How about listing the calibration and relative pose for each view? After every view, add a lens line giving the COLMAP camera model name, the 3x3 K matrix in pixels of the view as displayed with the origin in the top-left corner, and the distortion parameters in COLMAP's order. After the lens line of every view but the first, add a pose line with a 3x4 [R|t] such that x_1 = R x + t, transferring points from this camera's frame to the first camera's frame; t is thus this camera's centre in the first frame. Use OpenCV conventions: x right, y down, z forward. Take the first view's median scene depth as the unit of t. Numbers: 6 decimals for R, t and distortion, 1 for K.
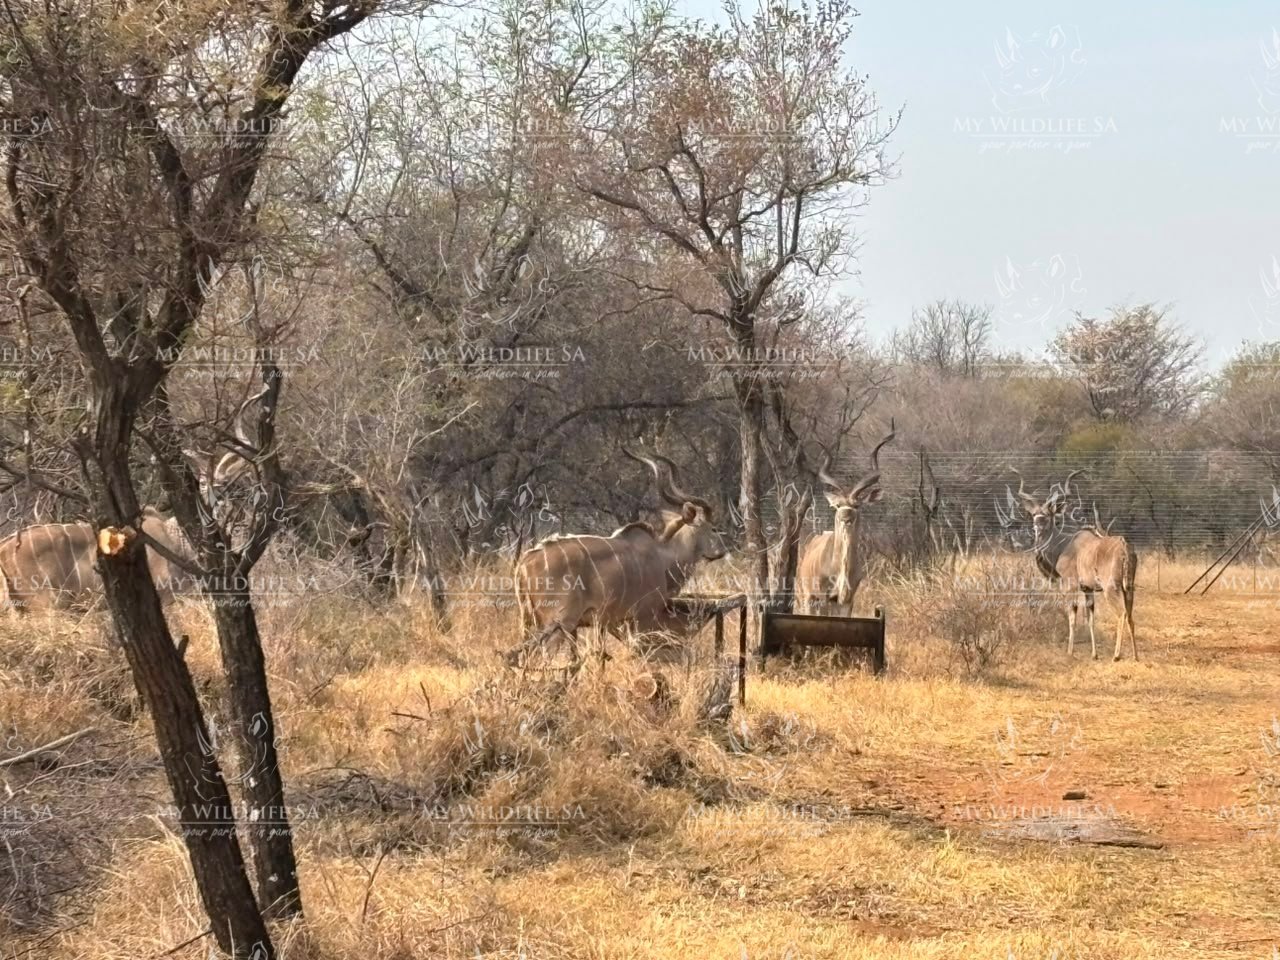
lens RADIAL K [[4990.4, 0, 647.7], [0, 4990.4, 477.4], [0, 0, 1]] dist [0.280769, 0.000000]
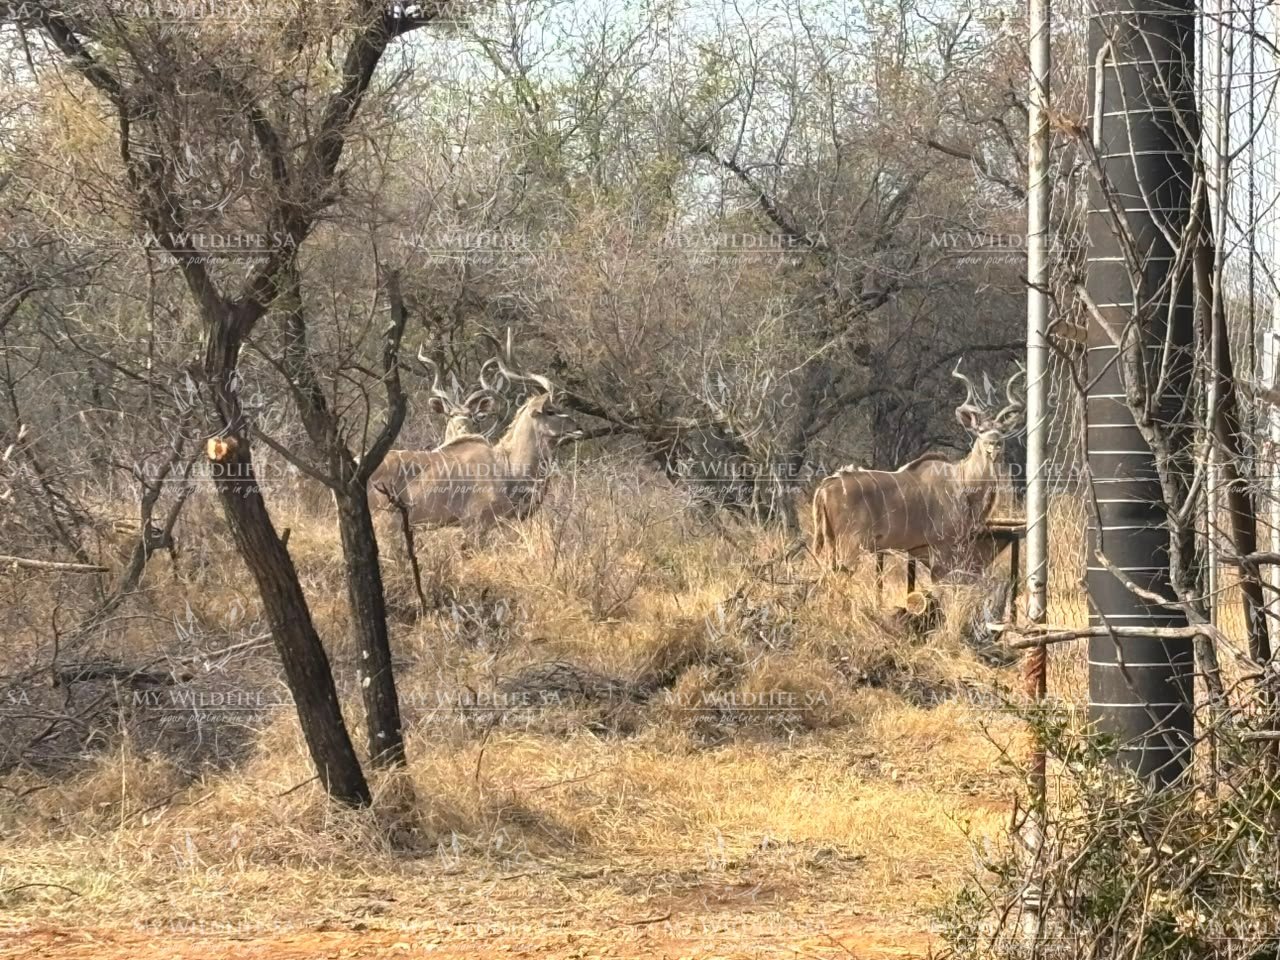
lens RADIAL K [[4990.4, 0, 648.0], [0, 4990.4, 477.7], [0, 0, 1]] dist [0.280769, 0.000000]
pose [[0.994679, 0.007206, -0.102774, 0.078180], [-0.006026, 0.999912, 0.011785, 0.003117], [0.102850, -0.011103, 0.994635, -0.125135]]
